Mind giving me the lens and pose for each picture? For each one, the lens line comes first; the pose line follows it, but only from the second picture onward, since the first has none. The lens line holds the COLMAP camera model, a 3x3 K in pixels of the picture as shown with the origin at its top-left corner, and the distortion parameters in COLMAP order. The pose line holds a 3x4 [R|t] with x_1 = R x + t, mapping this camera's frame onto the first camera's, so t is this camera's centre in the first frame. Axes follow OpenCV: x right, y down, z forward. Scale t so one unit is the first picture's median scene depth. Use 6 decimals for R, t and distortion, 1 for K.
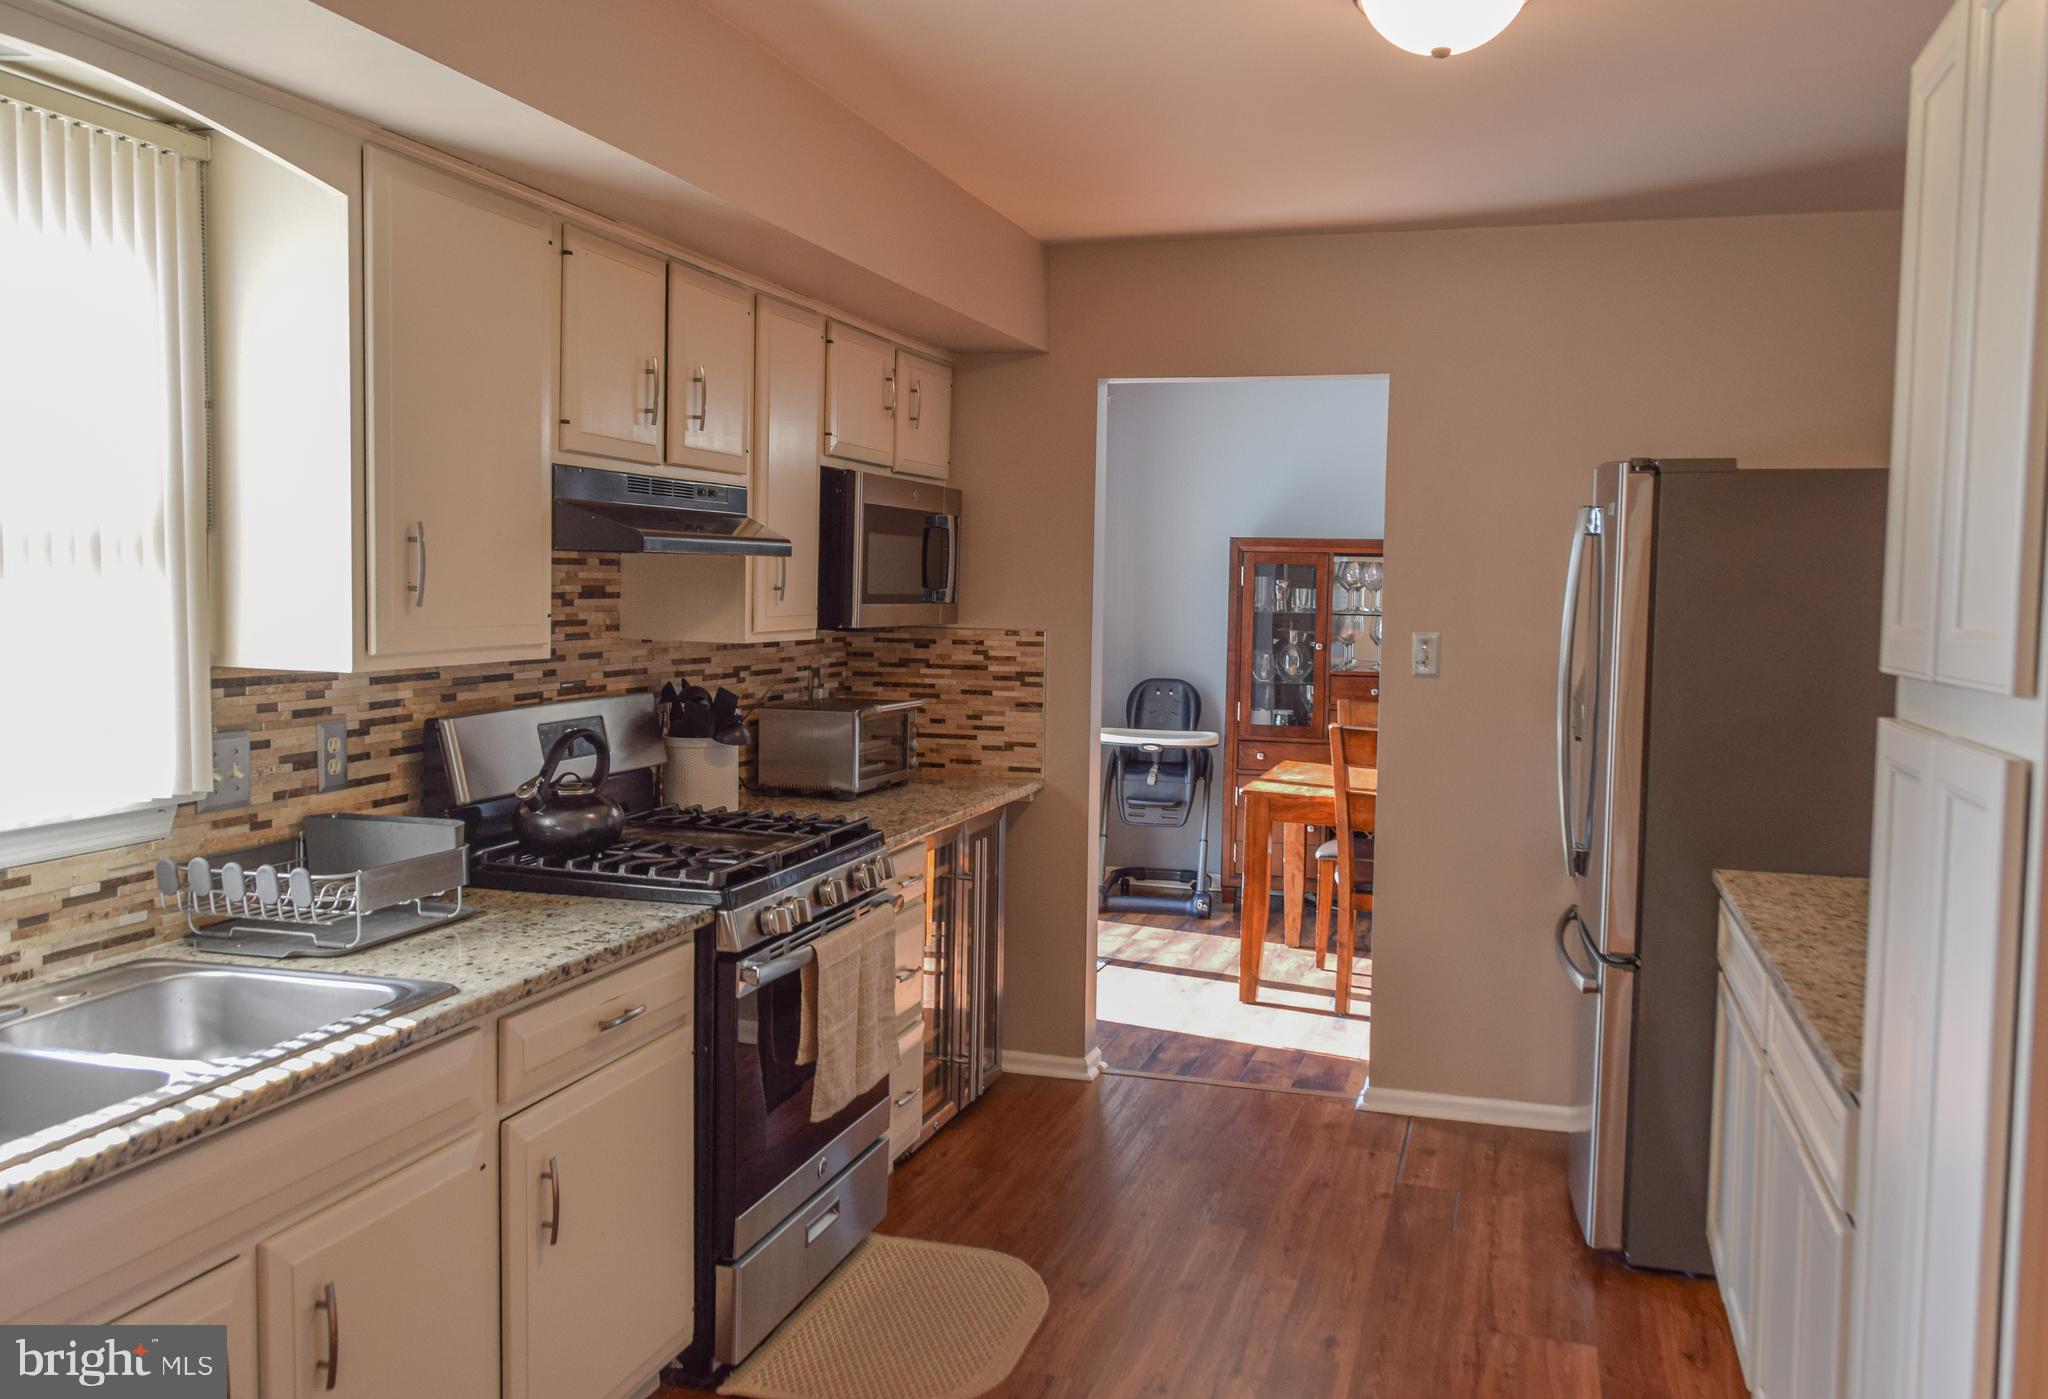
lens RADIAL K [[1624.0, 0, 1024.0], [0, 1624.0, 699.5], [0, 0, 1]] dist [-0.007960, -0.002158]
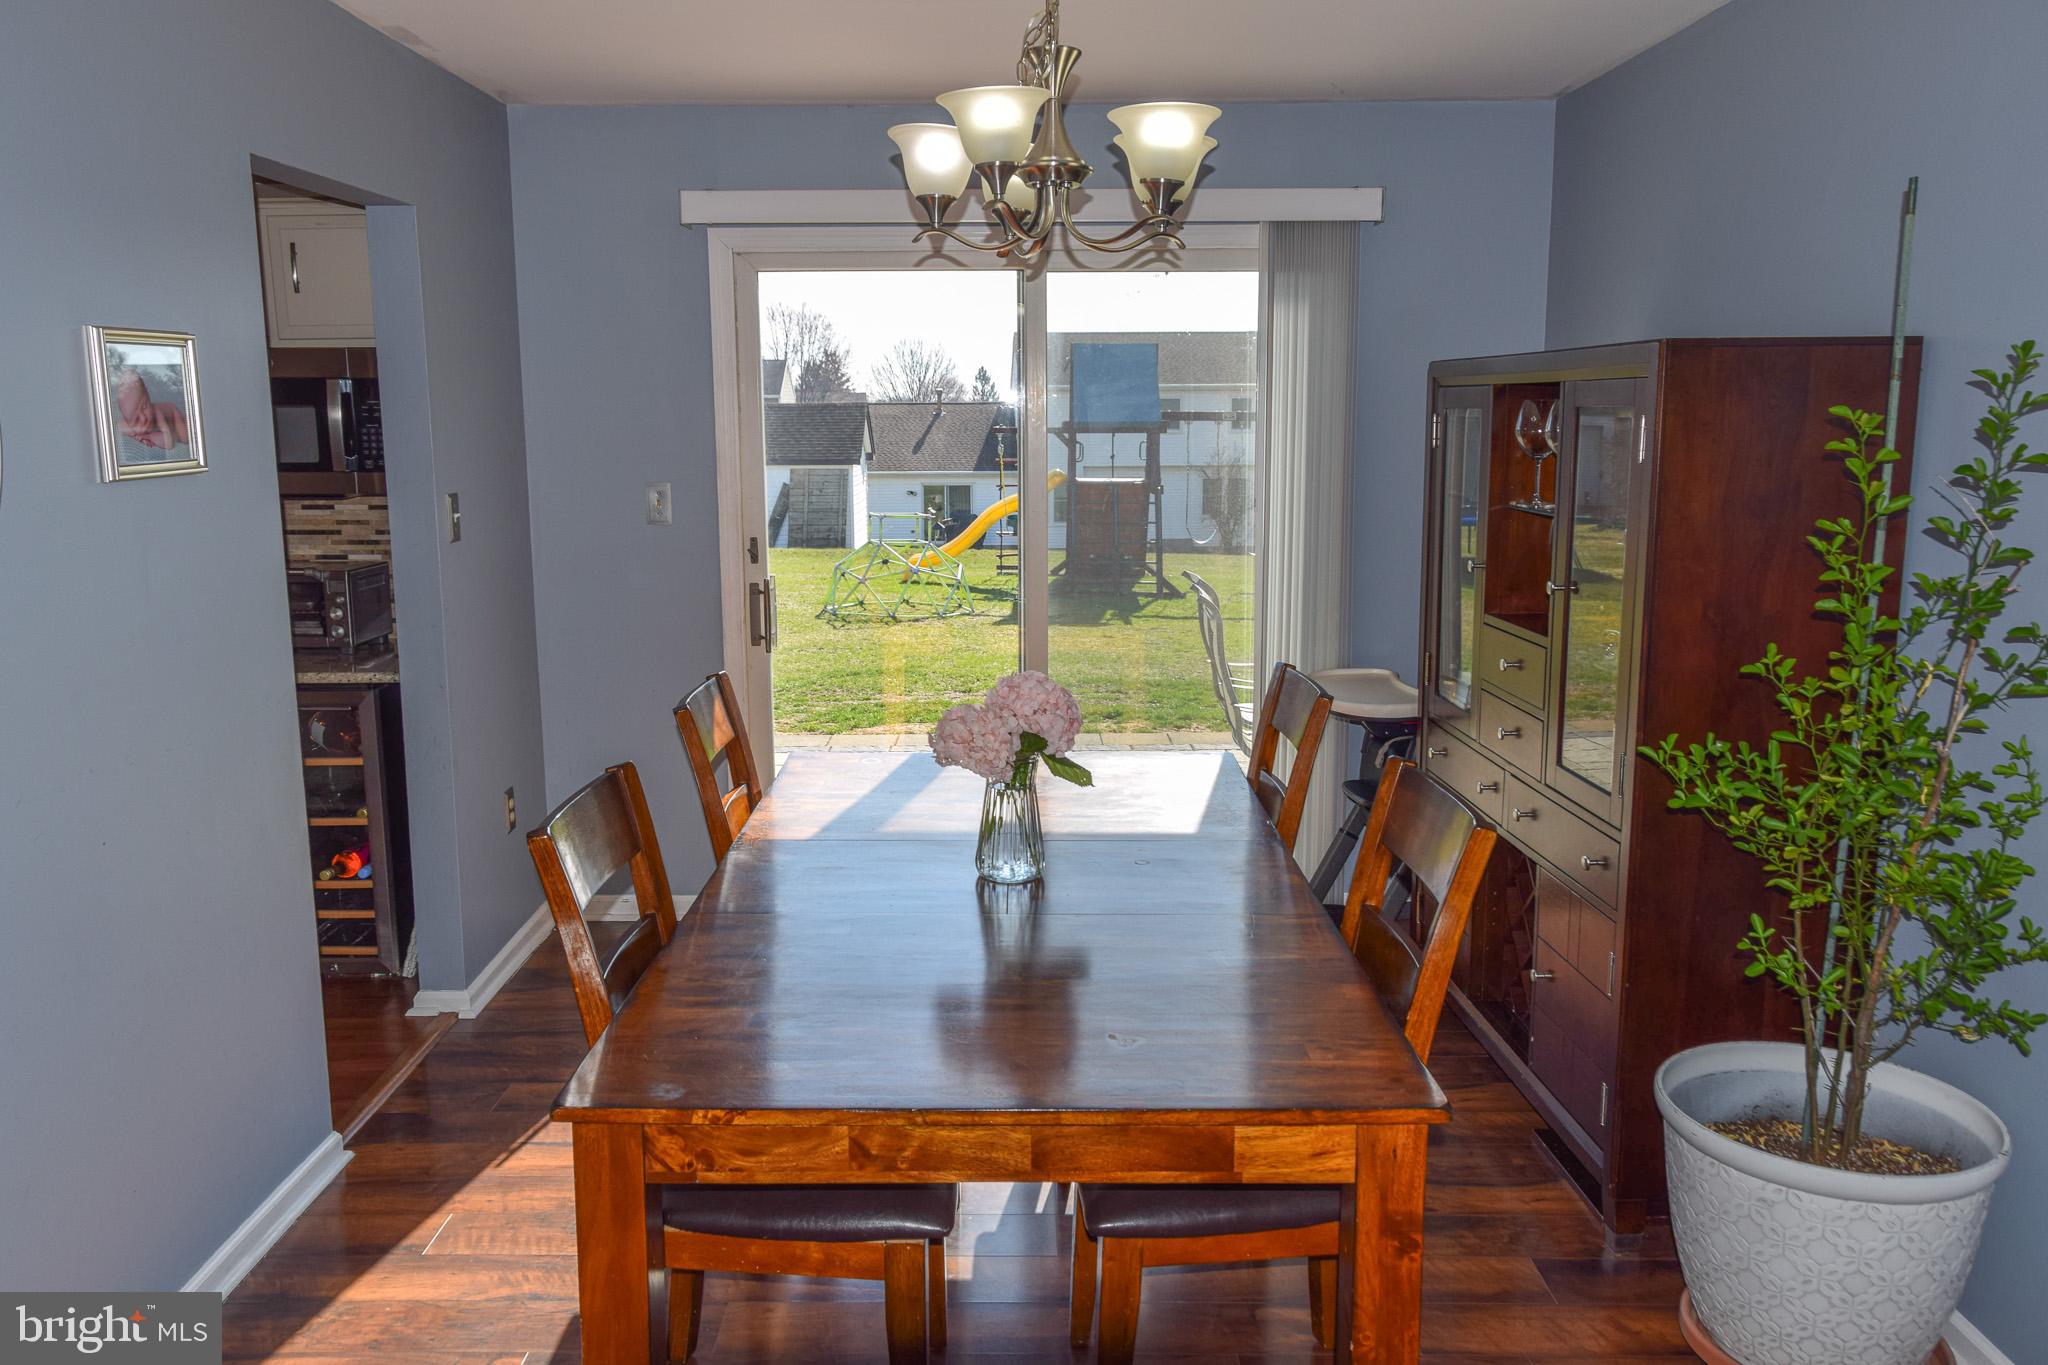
lens RADIAL K [[1576.9, 0, 1024.0], [0, 1576.9, 682.5], [0, 0, 1]] dist [0.008373, 0.002474]
pose [[0.326739, 0.150491, -0.933056, 1.257235], [-0.065131, 0.988480, 0.136623, -0.116990], [0.942868, 0.016131, 0.332776, 1.386777]]
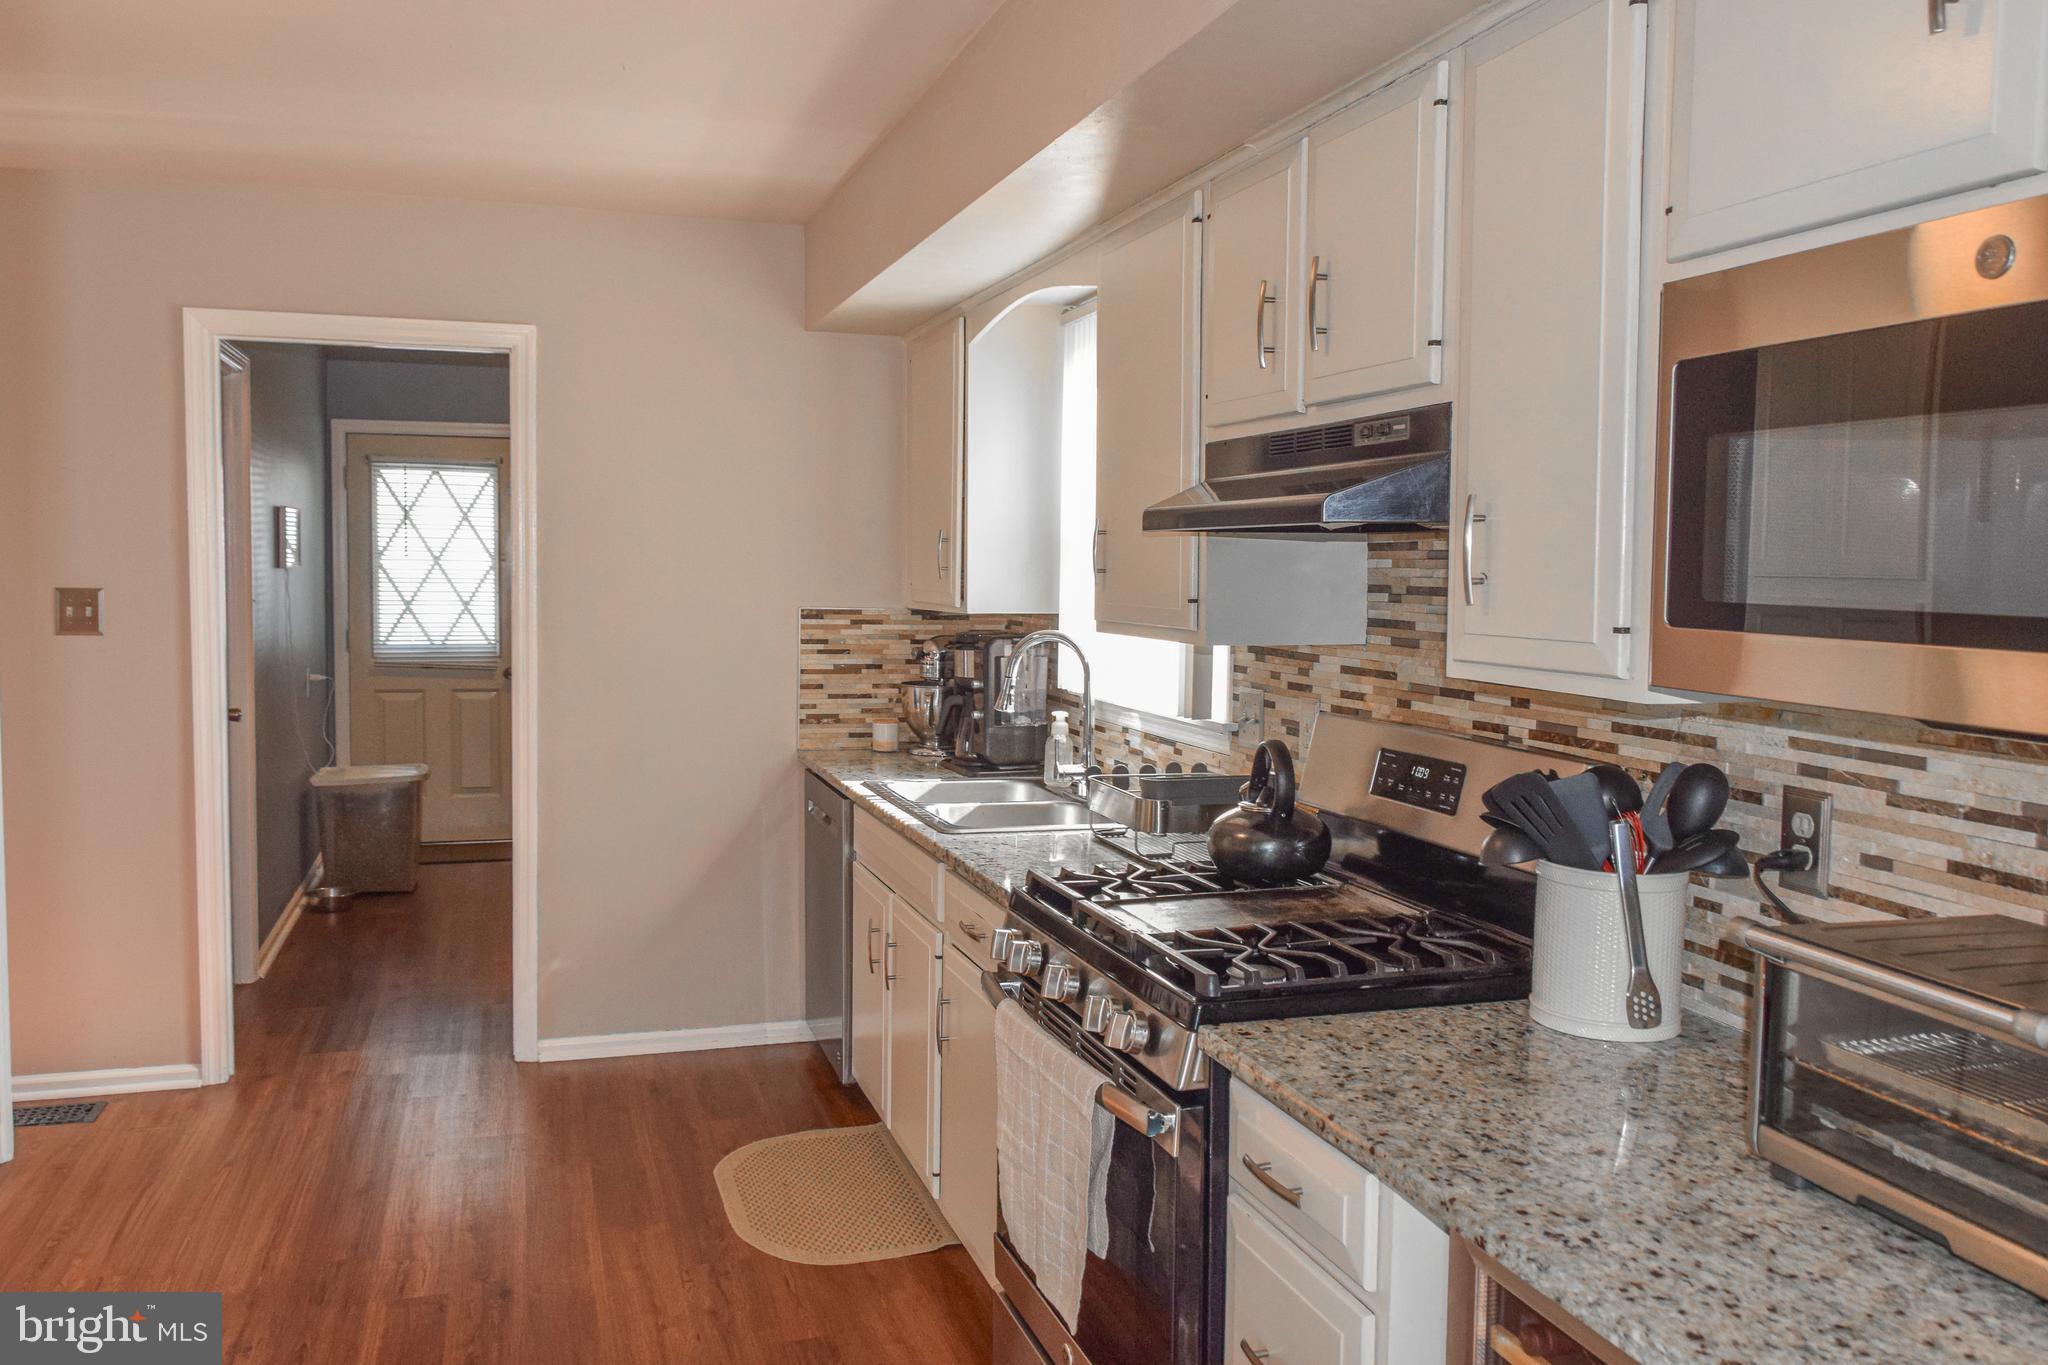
lens RADIAL K [[1576.9, 0, 1024.0], [0, 1576.9, 682.5], [0, 0, 1]] dist [0.008373, 0.002474]
pose [[-0.816627, 0.016433, -0.576932, 0.277440], [-0.069498, 0.989522, 0.126557, -0.095559], [0.572966, 0.143446, -0.806928, 1.405450]]
